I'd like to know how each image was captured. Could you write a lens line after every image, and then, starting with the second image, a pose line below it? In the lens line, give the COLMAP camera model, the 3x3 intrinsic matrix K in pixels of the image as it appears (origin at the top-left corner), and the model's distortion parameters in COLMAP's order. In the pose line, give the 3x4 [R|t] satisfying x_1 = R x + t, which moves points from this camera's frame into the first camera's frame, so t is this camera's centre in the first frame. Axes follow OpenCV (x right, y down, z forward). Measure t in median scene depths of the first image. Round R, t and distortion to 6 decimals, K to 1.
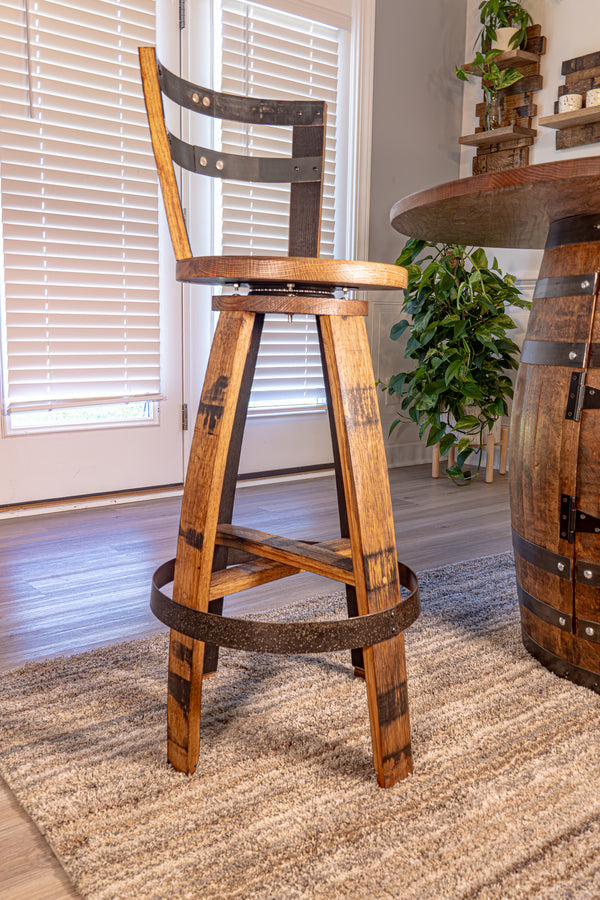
lens RADIAL K [[809.7, 0, 300.0], [0, 809.7, 450.0], [0, 0, 1]] dist [0.004636, -0.000848]
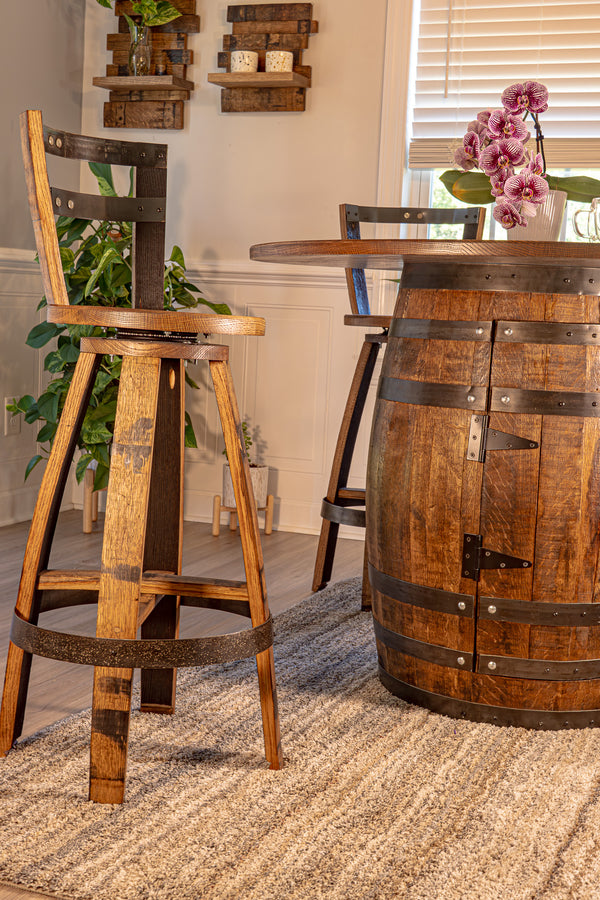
lens RADIAL K [[1314.3, 0, 297.0], [0, 1314.3, 428.3], [0, 0, 1]] dist [0.017662, 0.000140]
pose [[0.857396, -0.023412, 0.514125, -0.349044], [0.046149, 0.998438, -0.031494, -0.017544], [-0.512585, 0.050729, 0.857137, -0.157834]]
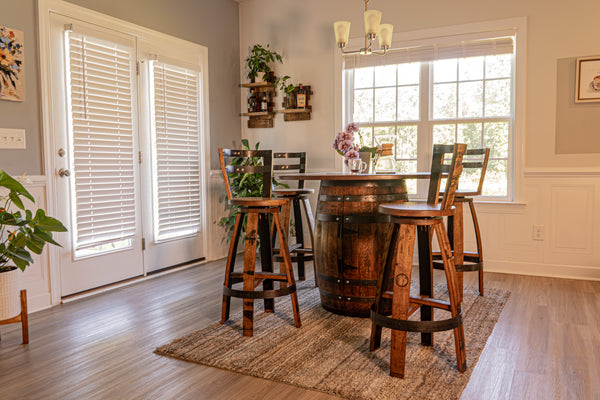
lens RADIAL K [[487.8, 0, 300.0], [0, 487.8, 200.0], [0, 0, 1]] dist [-0.002399, -0.000838]
pose [[0.904498, -0.053921, 0.423054, -0.333472], [0.090638, 0.993618, -0.067143, -0.035061], [-0.416734, 0.099076, 0.903613, -0.399667]]
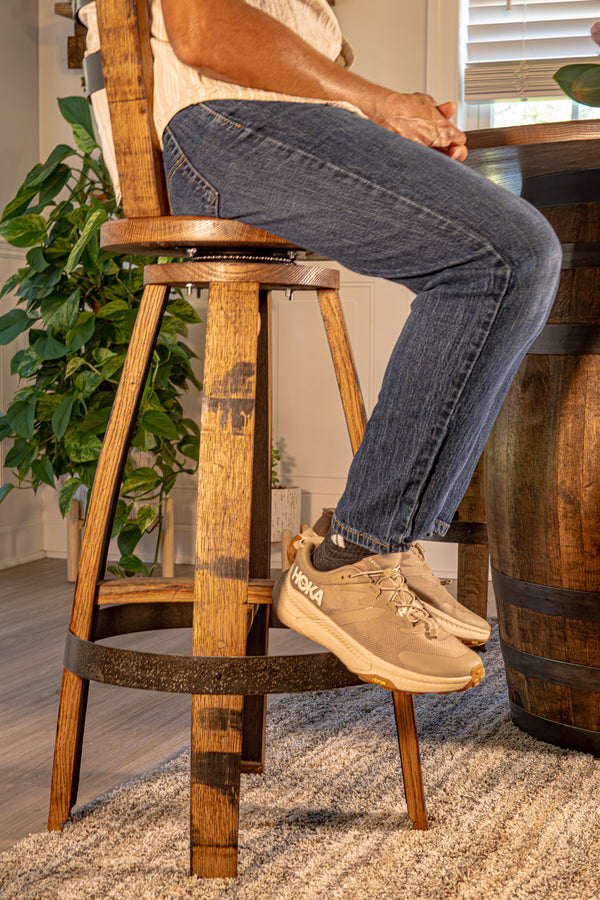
lens RADIAL K [[1624.3, 0, 300.0], [0, 1624.3, 450.0], [0, 0, 1]] dist [0.027932, -0.077307]
pose [[0.839511, -0.045612, 0.541425, -0.391936], [0.089453, 0.994476, -0.054924, 0.023369], [-0.535928, 0.094541, 0.838953, -0.073087]]
